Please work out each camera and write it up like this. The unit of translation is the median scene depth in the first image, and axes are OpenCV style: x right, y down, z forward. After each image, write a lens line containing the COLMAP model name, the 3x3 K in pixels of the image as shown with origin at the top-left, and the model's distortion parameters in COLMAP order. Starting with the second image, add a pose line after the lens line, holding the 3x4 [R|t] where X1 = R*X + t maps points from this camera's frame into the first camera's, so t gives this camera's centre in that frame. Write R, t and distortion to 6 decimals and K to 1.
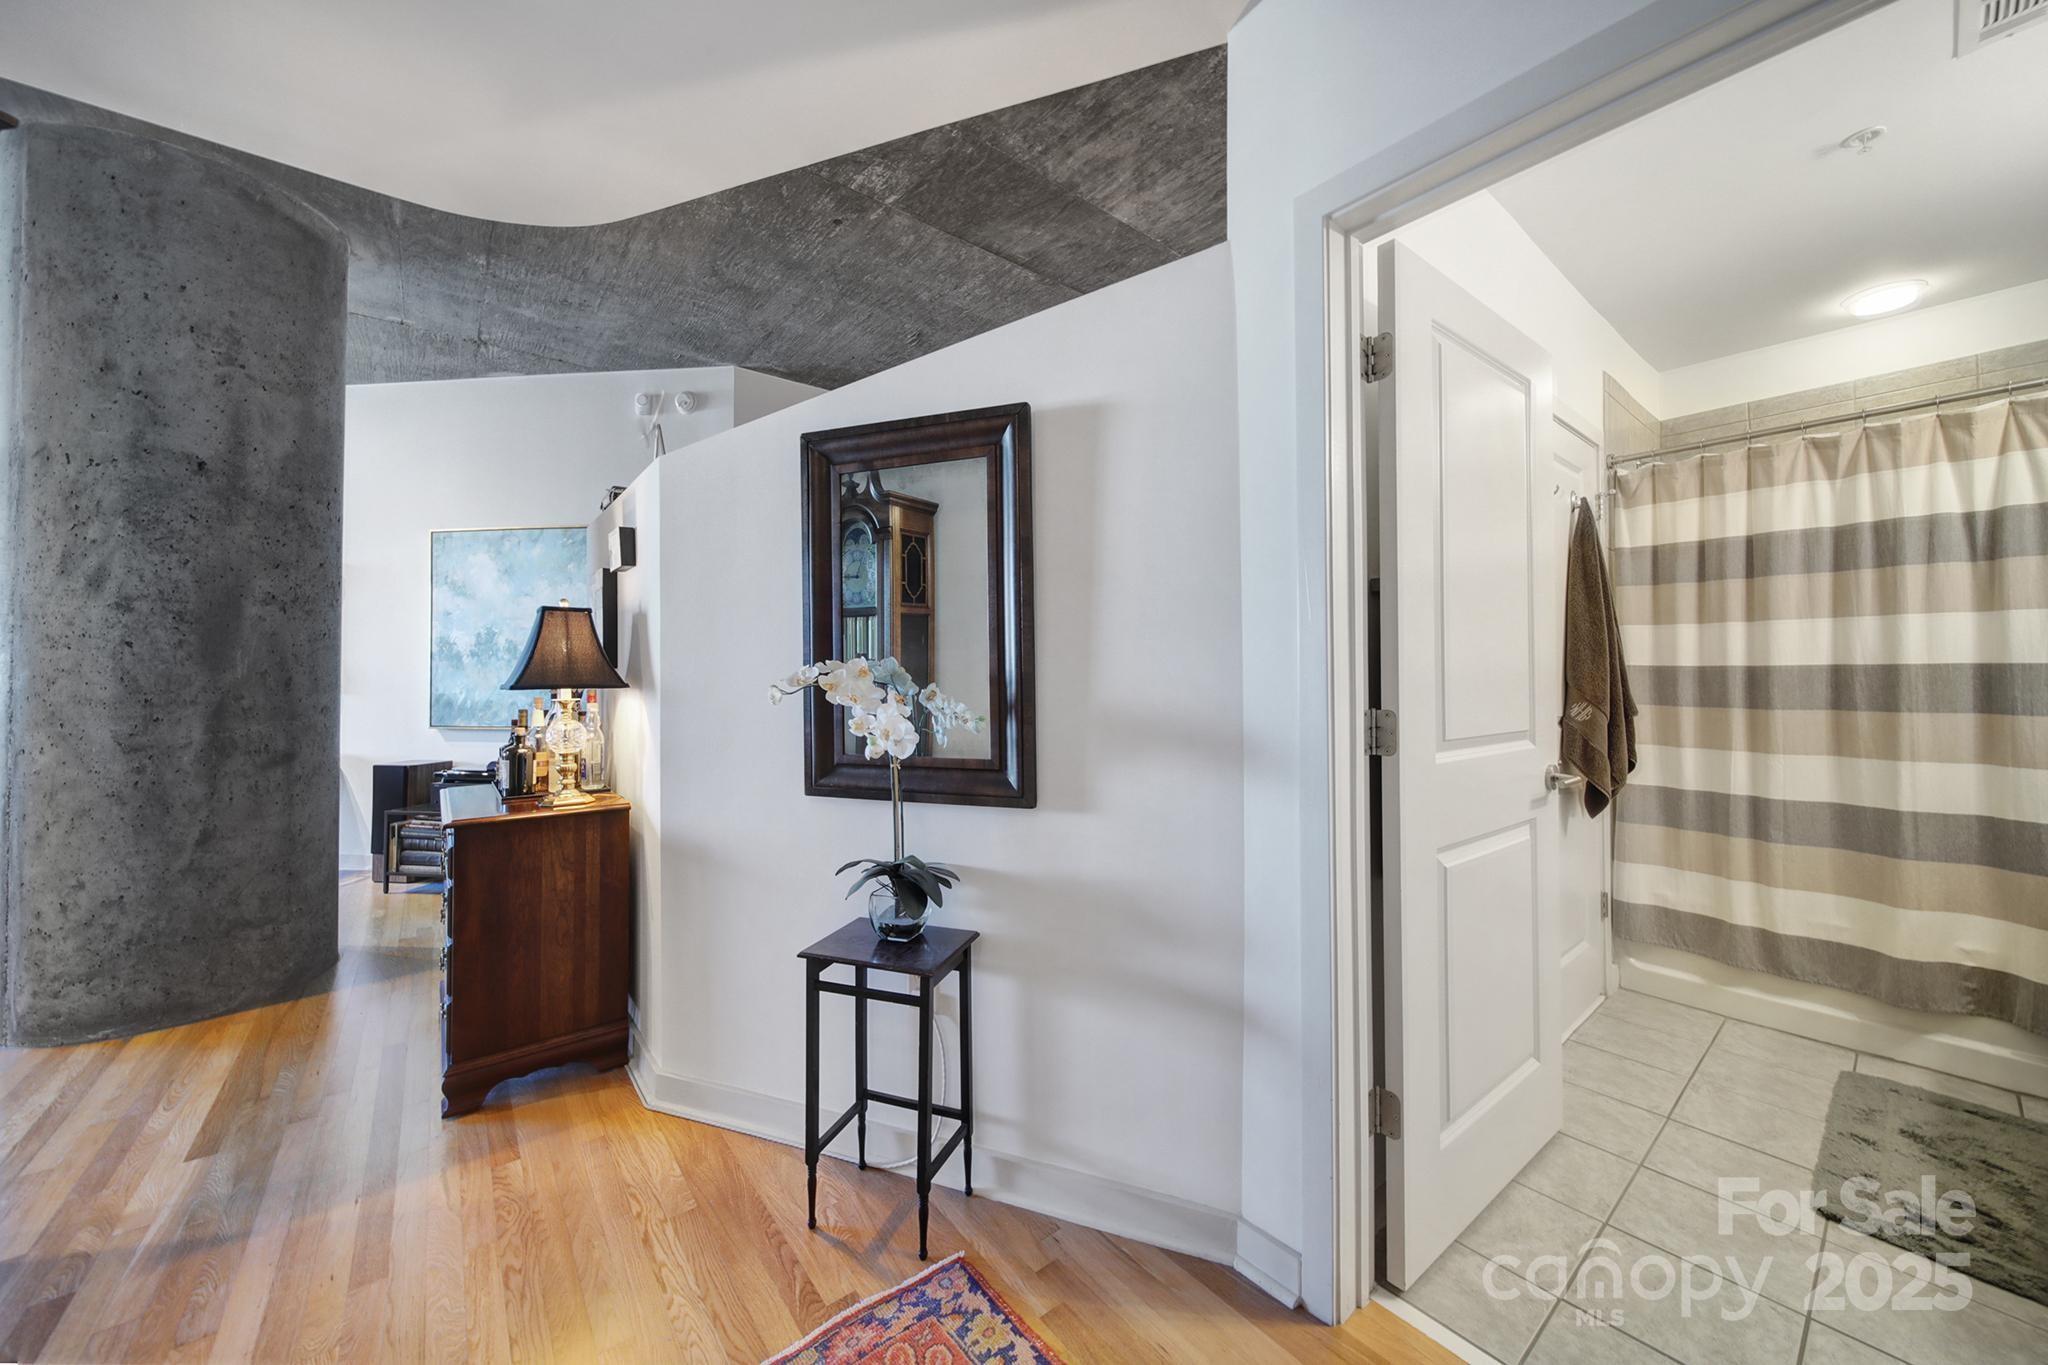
lens RADIAL K [[735.5, 0, 1027.2], [0, 735.5, 665.0], [0, 0, 1]] dist [-0.007159, -0.000391]
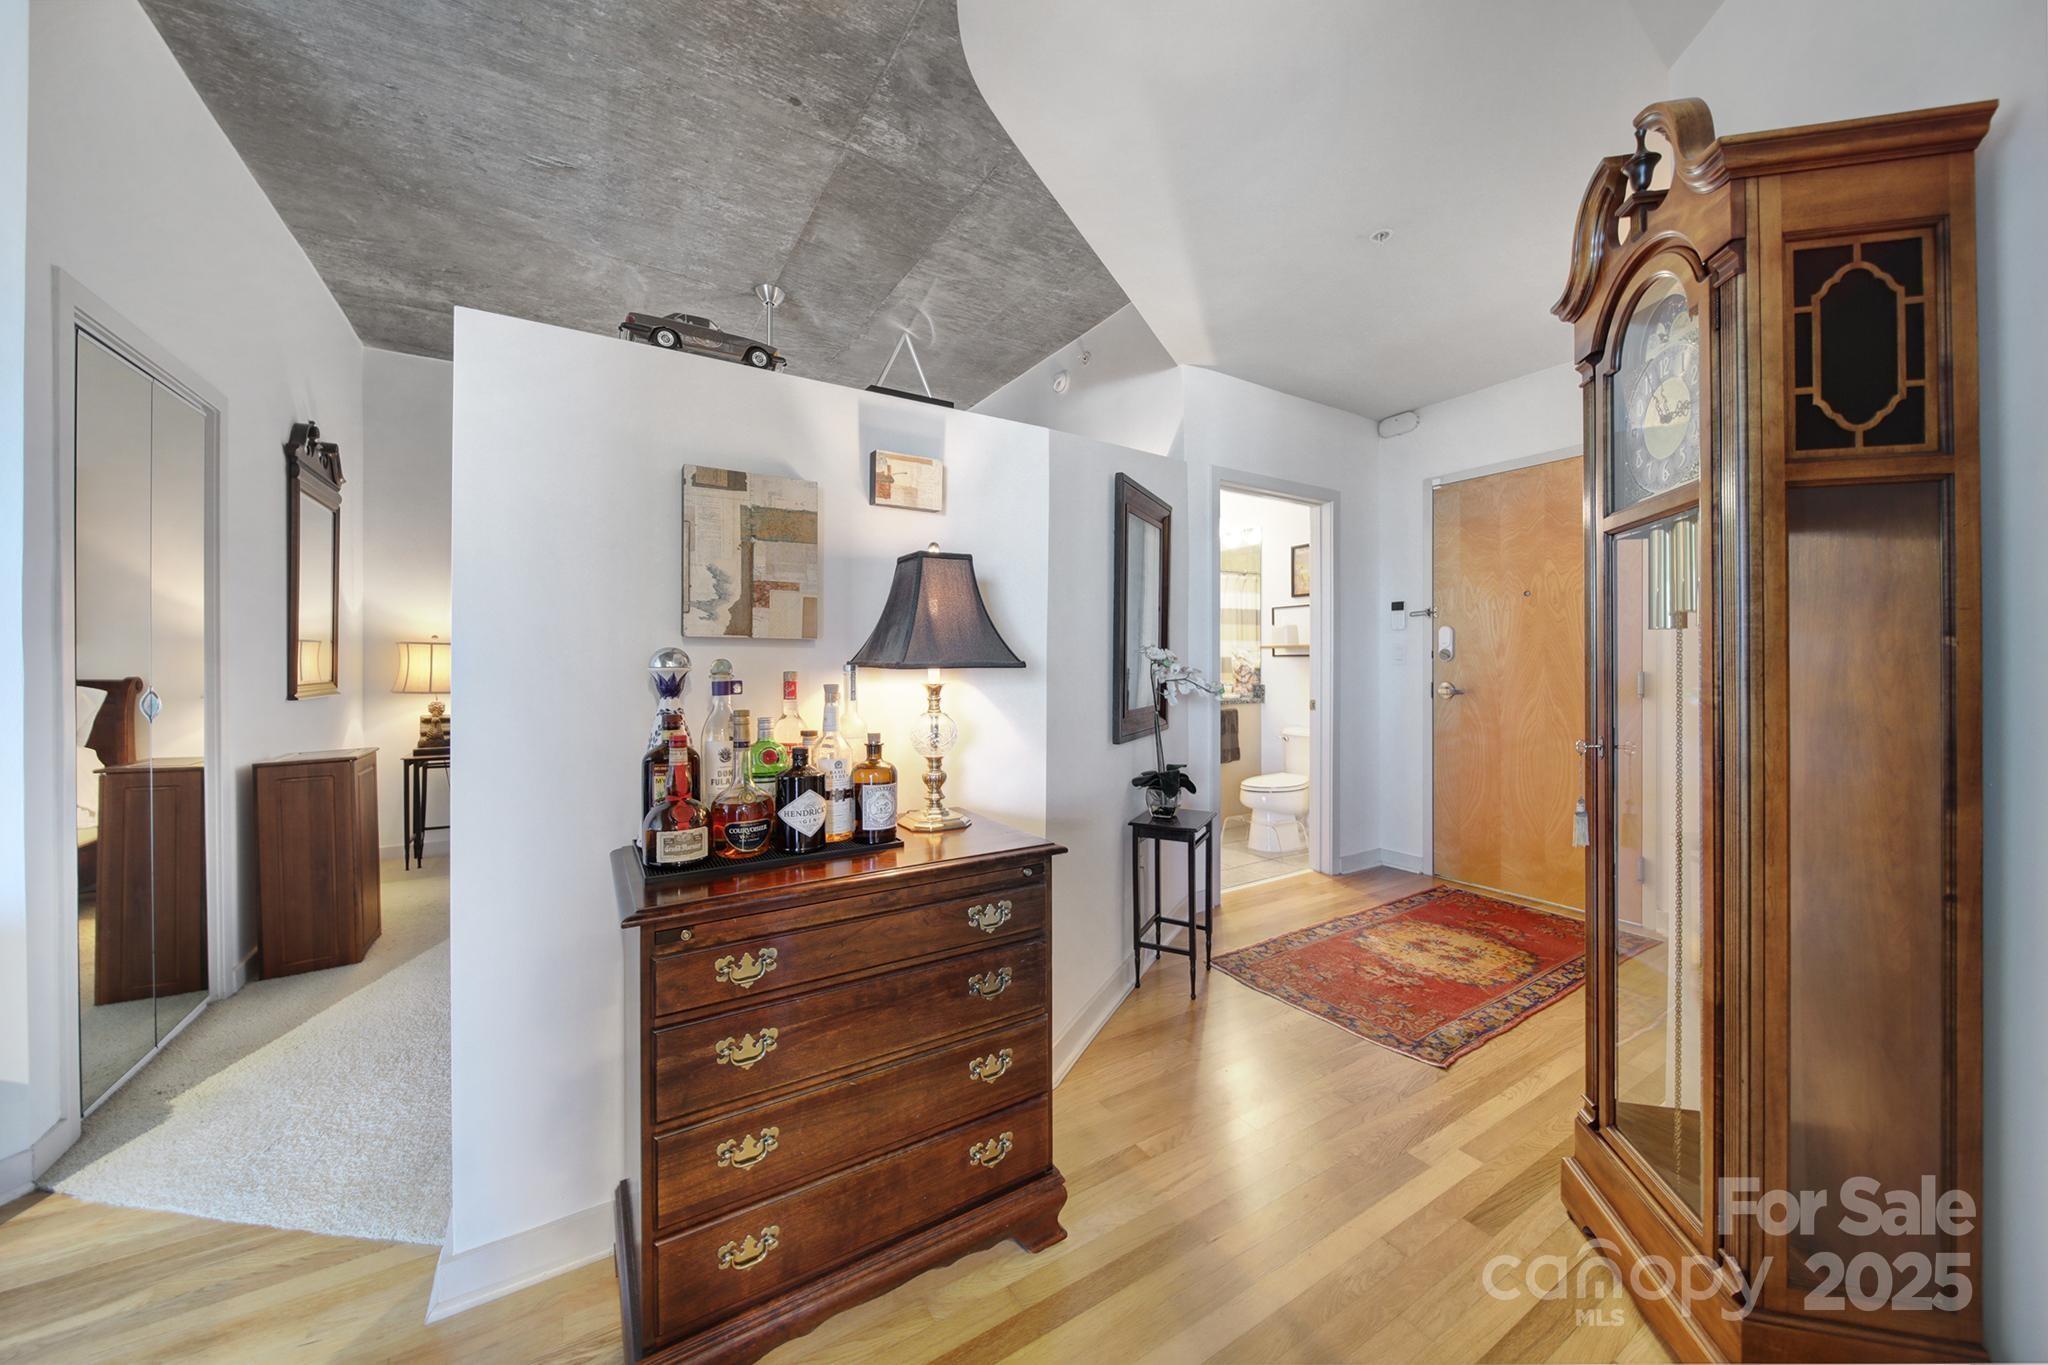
lens RADIAL K [[735.5, 0, 1027.2], [0, 735.5, 665.0], [0, 0, 1]] dist [-0.007159, -0.000391]
pose [[0.112878, 0.005595, 0.993593, -1.246732], [-0.000684, 0.999984, -0.005553, 0.039011], [-0.993609, -0.000053, 0.112881, 0.781965]]
